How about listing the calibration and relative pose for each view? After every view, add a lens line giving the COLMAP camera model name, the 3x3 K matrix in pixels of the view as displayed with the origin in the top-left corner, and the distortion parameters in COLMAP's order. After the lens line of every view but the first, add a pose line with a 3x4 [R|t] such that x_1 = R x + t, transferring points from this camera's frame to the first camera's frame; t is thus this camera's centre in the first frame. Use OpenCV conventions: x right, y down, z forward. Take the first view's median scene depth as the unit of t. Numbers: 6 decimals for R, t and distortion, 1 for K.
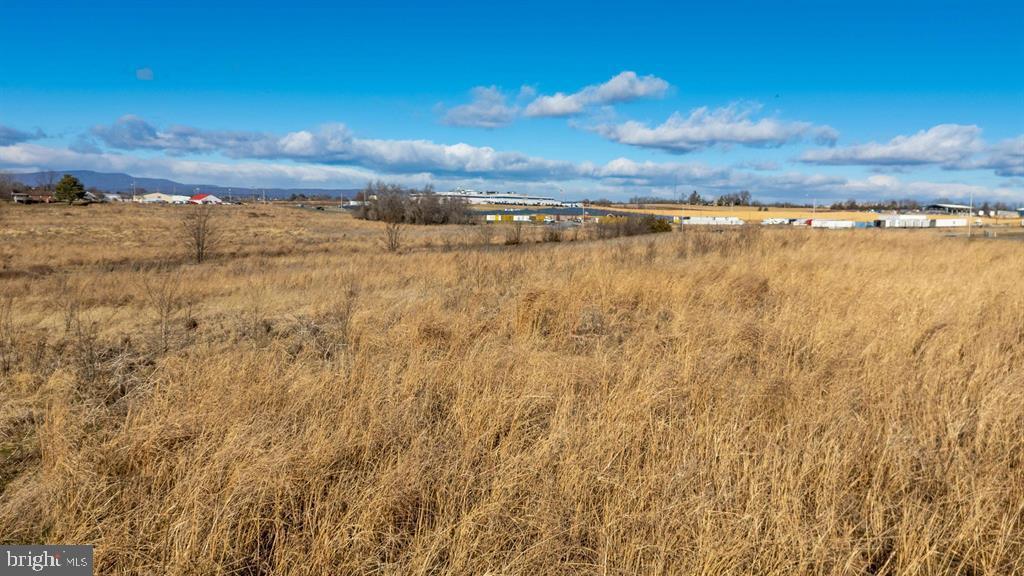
lens RADIAL K [[750.2, 0, 512.0], [0, 750.2, 288.0], [0, 0, 1]] dist [0.085174, -0.091260]
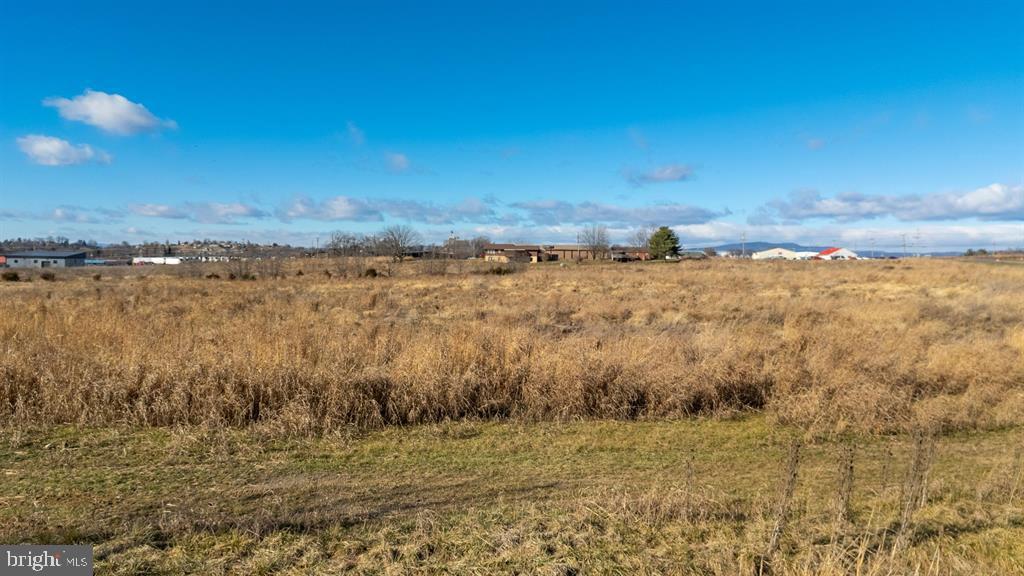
lens RADIAL K [[750.2, 0, 512.0], [0, 750.2, 288.0], [0, 0, 1]] dist [0.085174, -0.091260]
pose [[0.677589, 0.000627, -0.735440, -0.049949], [-0.064134, 0.996240, -0.058240, -0.013730], [0.732639, 0.086629, 0.675082, 0.220842]]
